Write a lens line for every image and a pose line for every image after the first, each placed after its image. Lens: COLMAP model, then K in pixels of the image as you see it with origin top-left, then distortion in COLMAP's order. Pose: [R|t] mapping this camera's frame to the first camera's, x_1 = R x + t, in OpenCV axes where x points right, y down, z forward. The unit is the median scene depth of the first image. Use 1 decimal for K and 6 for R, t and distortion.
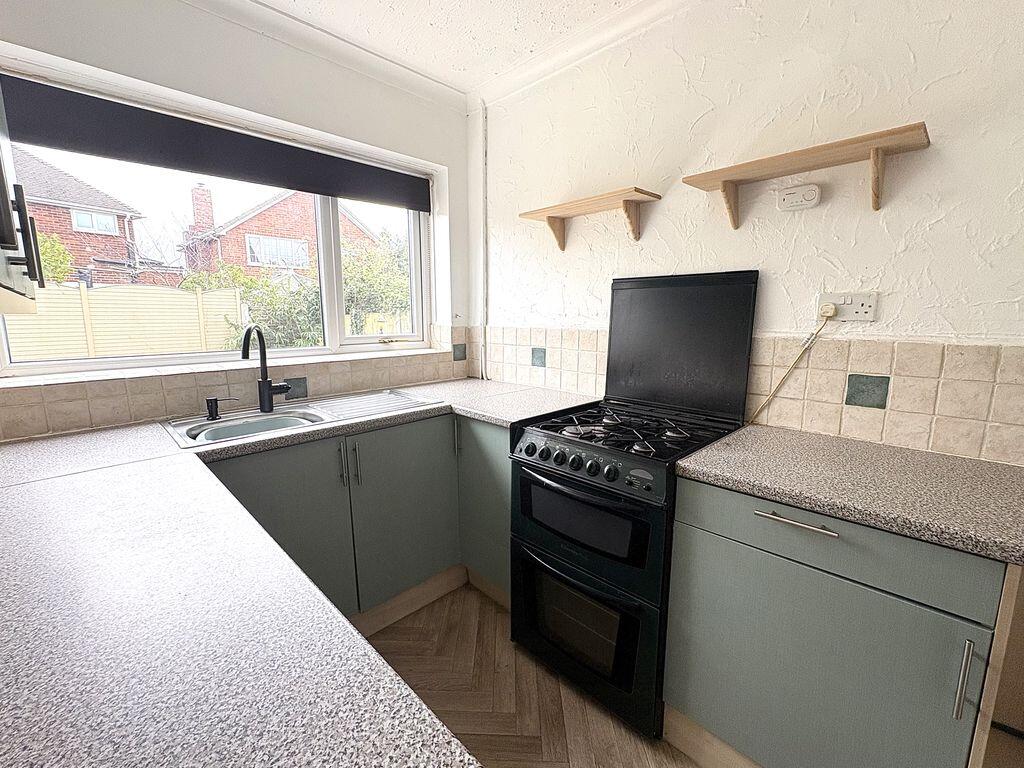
lens RADIAL K [[436.8, 0, 506.9], [0, 436.8, 383.5], [0, 0, 1]] dist [0.002971, 0.000145]
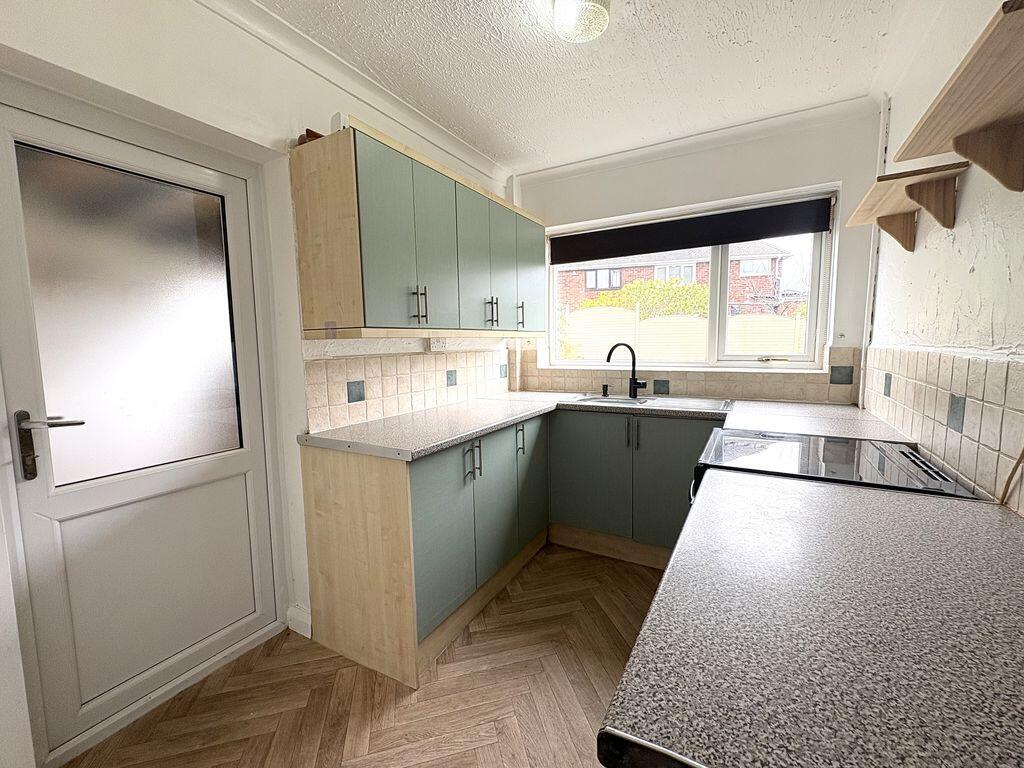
lens RADIAL K [[412.2, 0, 510.6], [0, 412.2, 384.0], [0, 0, 1]] dist [-0.001116, -0.000155]
pose [[0.274494, 0.093804, -0.957003, 0.574199], [-0.135975, 0.989016, 0.057941, -0.009399], [0.951926, 0.114224, 0.284234, 0.101969]]
